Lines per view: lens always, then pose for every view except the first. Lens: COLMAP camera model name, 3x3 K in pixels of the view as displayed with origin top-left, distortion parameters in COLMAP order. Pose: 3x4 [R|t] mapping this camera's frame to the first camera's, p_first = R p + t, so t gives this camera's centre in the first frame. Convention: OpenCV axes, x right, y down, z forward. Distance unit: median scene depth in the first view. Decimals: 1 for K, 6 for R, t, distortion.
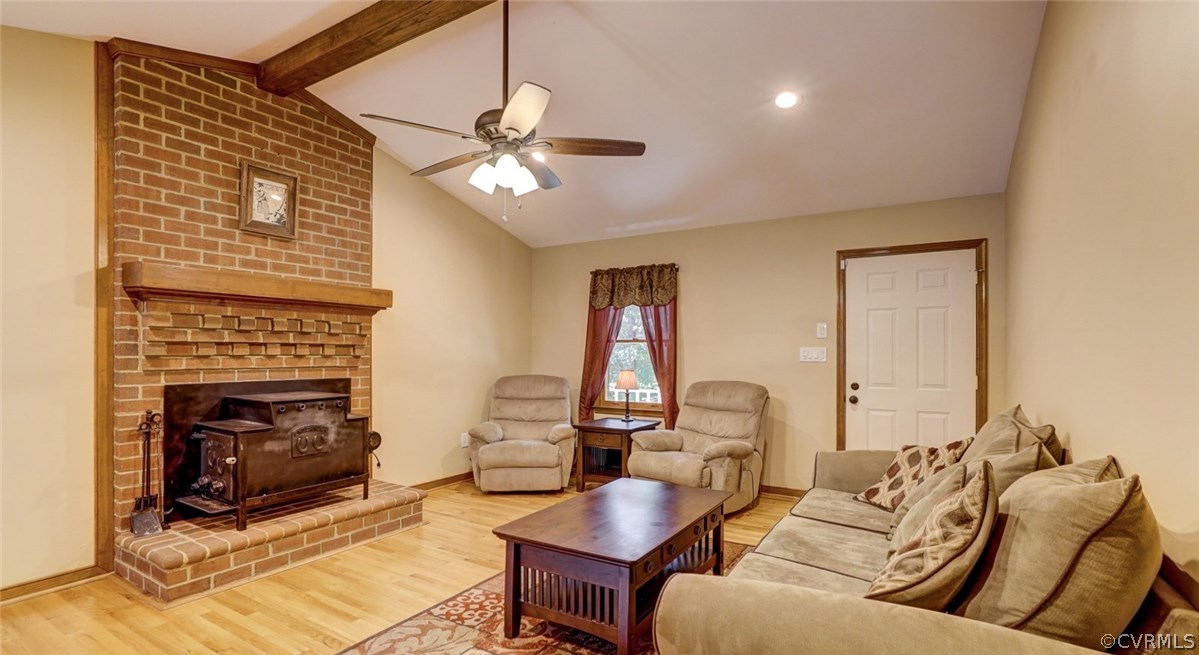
lens RADIAL K [[556.4, 0, 594.1], [0, 556.4, 353.7], [0, 0, 1]] dist [-0.034379, 0.000201]
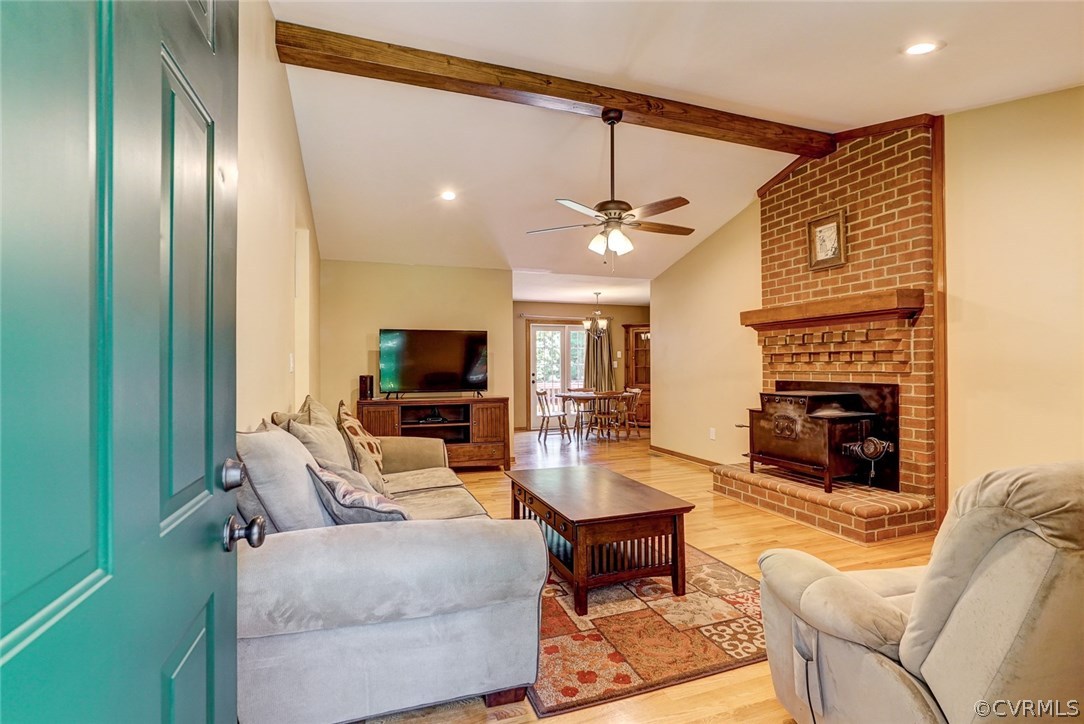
lens RADIAL K [[497.3, 0, 543.5], [0, 497.3, 362.1], [0, 0, 1]] dist [-0.023568, 0.010726]
pose [[-0.629317, -0.004000, -0.777139, 0.687804], [0.005122, 0.999944, -0.009294, 0.010726], [0.777132, -0.009829, -0.629261, 1.159561]]
